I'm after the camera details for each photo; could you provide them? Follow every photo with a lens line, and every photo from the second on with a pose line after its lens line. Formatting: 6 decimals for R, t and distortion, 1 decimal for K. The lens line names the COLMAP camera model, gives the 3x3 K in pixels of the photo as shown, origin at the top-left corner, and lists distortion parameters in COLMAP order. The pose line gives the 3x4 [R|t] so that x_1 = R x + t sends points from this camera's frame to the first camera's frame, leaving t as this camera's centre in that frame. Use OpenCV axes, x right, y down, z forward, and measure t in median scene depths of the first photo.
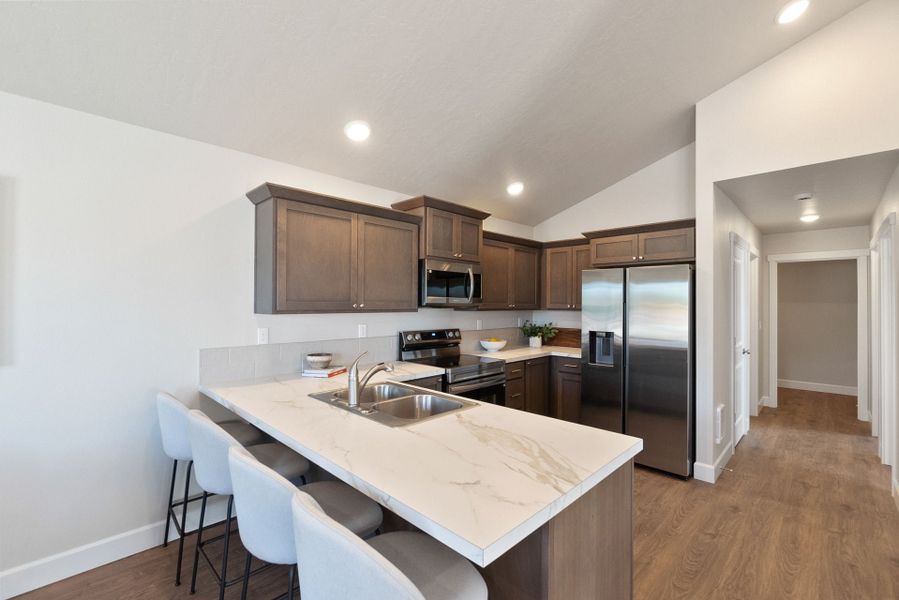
lens RADIAL K [[401.9, 0, 450.5], [0, 401.9, 295.4], [0, 0, 1]] dist [0.000560, 0.000934]
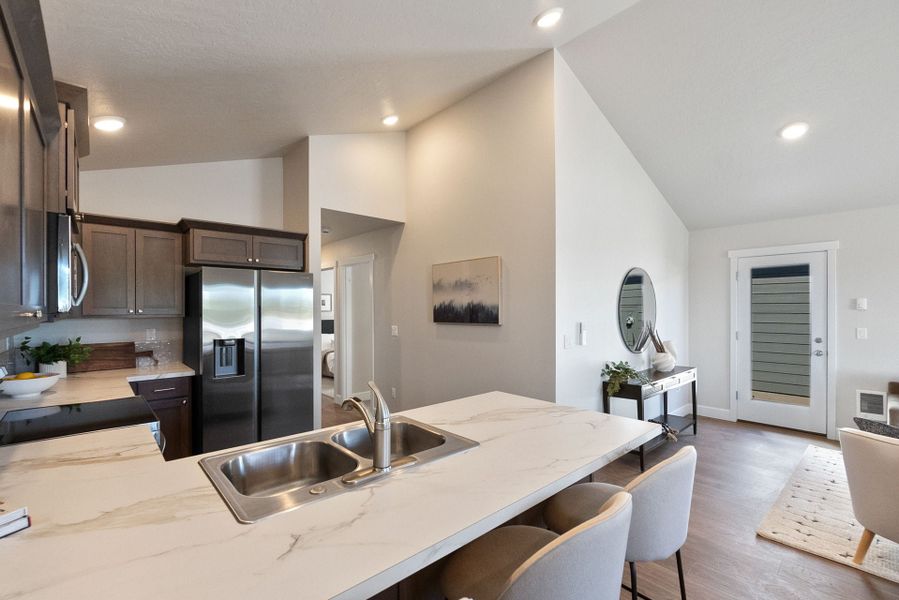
lens RADIAL K [[401.9, 0, 455.6], [0, 401.9, 308.4], [0, 0, 1]] dist [0.000560, 0.000934]
pose [[0.058529, -0.013997, 0.998188, -0.526925], [-0.018857, 0.999708, 0.015124, -0.001050], [-0.998108, -0.019708, 0.058248, 0.489500]]
